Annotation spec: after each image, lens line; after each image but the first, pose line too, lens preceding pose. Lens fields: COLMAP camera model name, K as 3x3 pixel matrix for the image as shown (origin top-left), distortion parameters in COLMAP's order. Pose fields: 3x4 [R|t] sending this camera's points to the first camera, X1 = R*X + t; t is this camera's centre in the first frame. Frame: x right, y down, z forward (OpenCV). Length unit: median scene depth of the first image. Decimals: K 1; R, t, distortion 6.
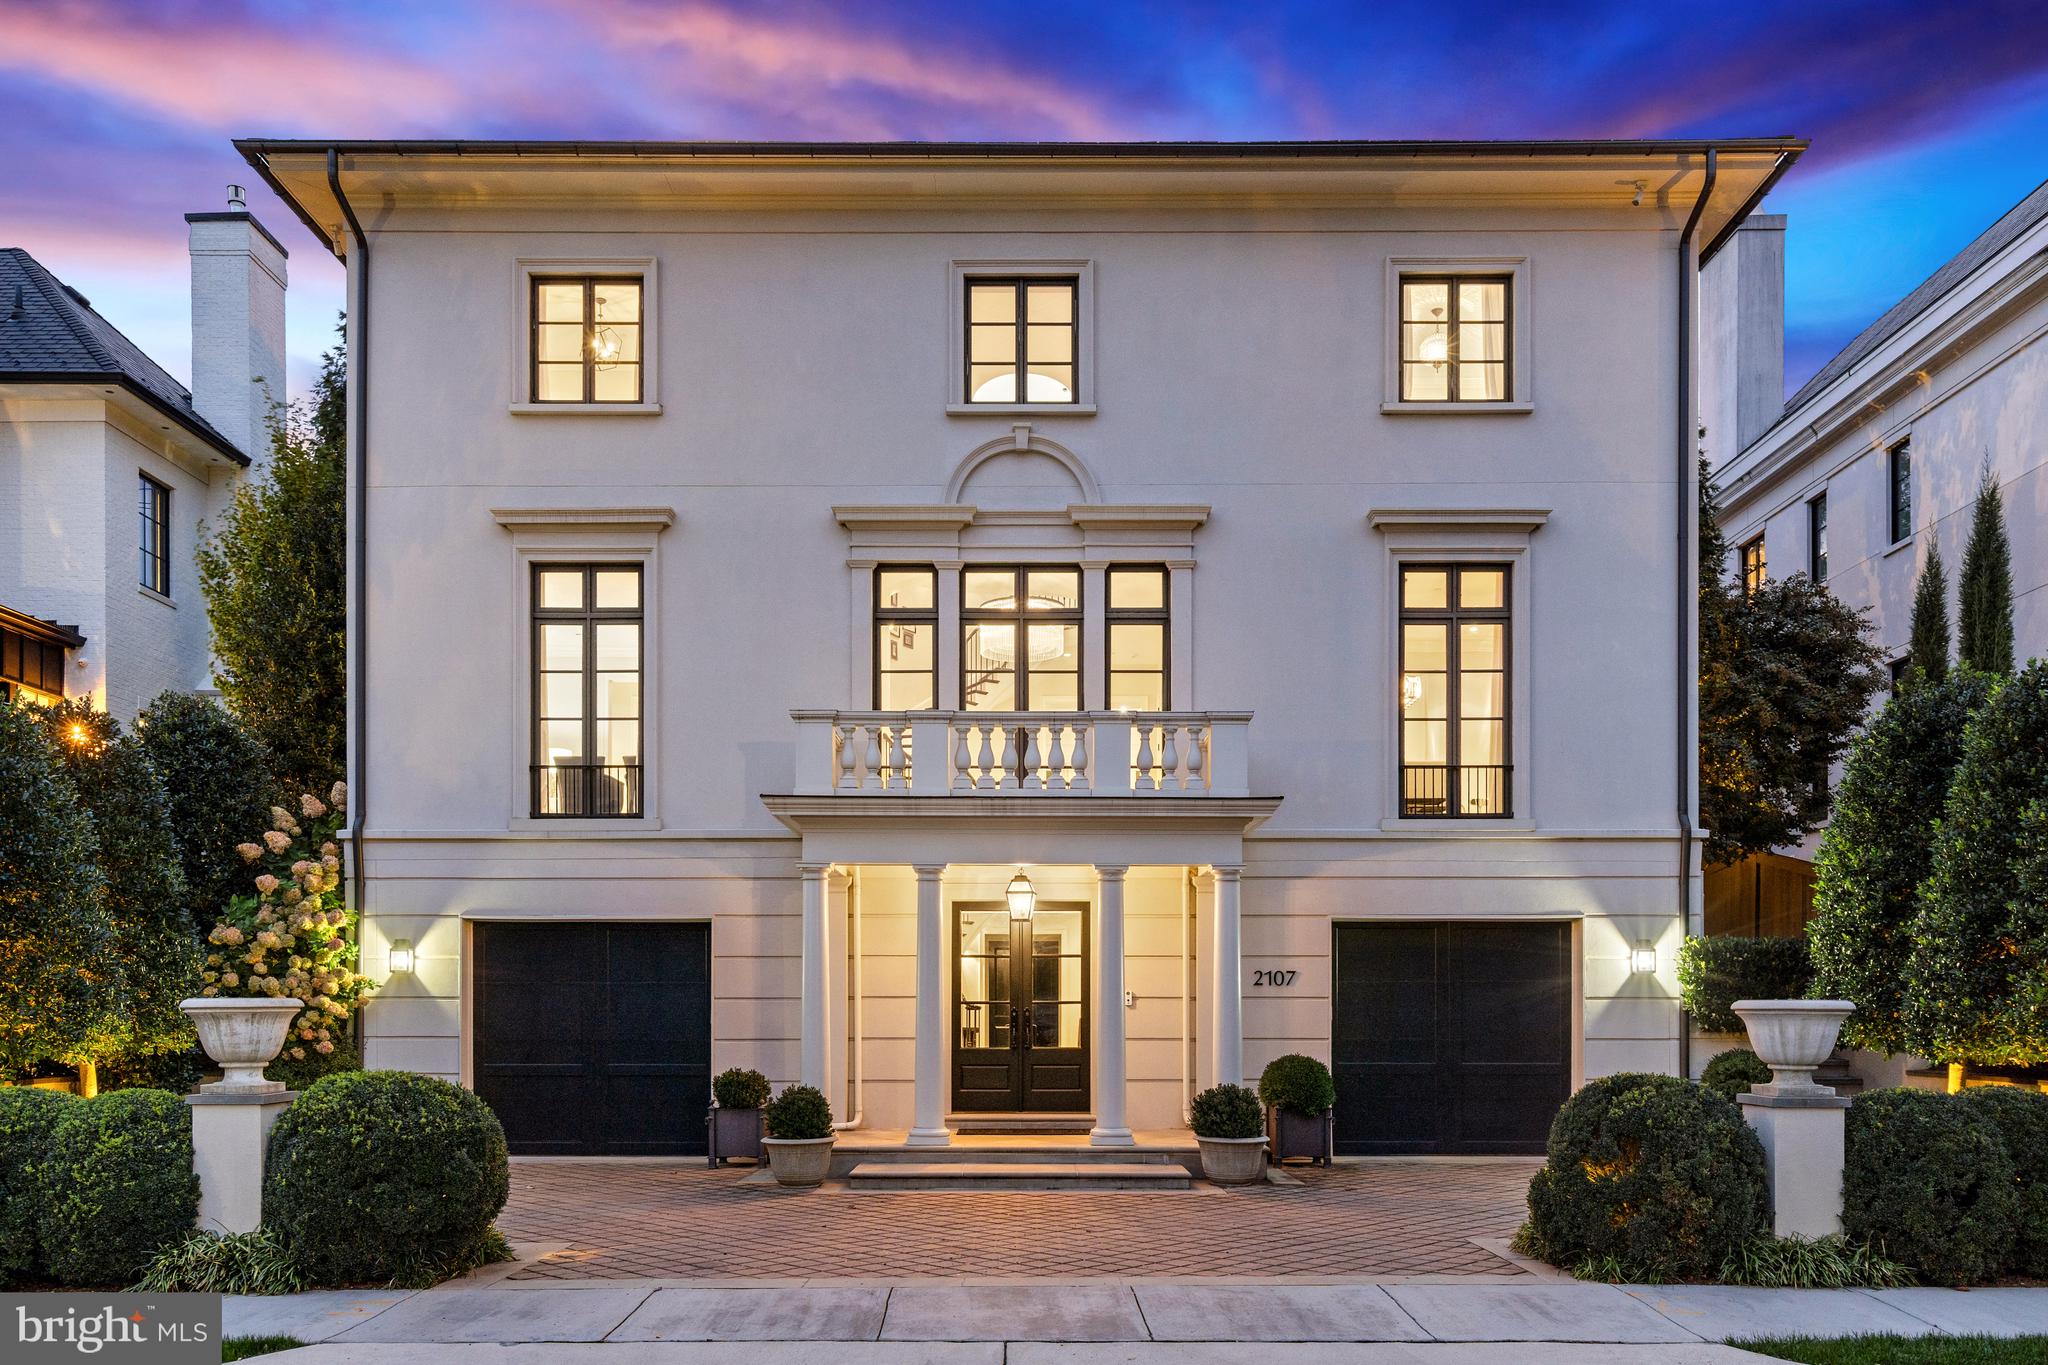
lens RADIAL K [[1403.3, 0, 1024.0], [0, 1403.3, 682.5], [0, 0, 1]] dist [0.003479, 0.000161]
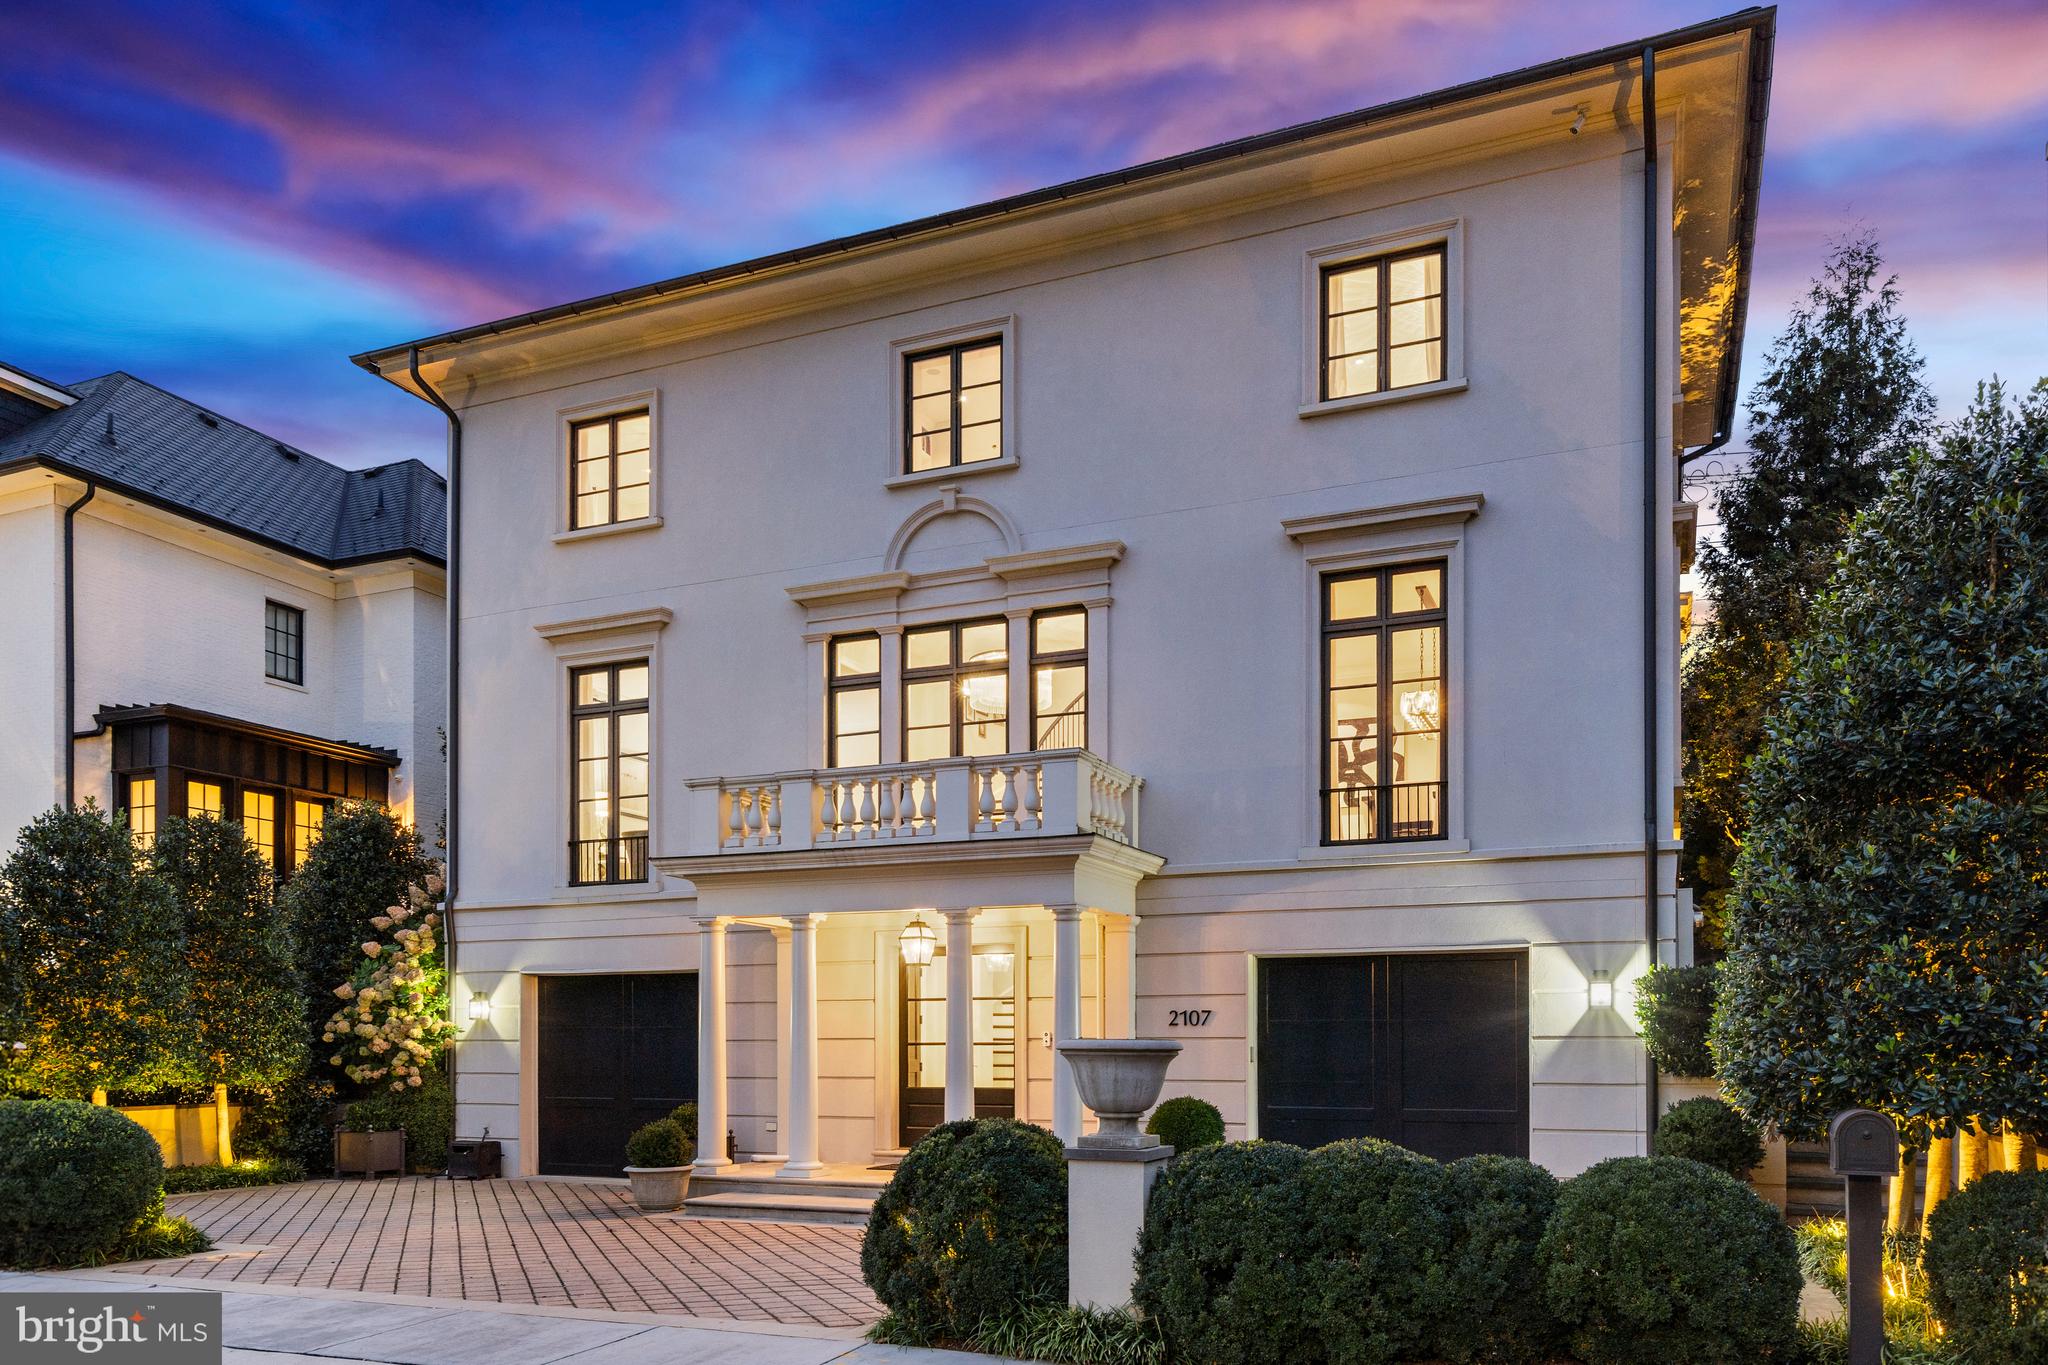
lens RADIAL K [[1426.5, 0, 1024.0], [0, 1426.5, 682.5], [0, 0, 1]] dist [-0.002273, -0.000638]
pose [[0.921261, -0.096757, -0.376717, 0.441374], [0.092188, 0.995284, -0.030187, -0.002160], [0.377861, -0.006918, 0.925837, 0.037680]]
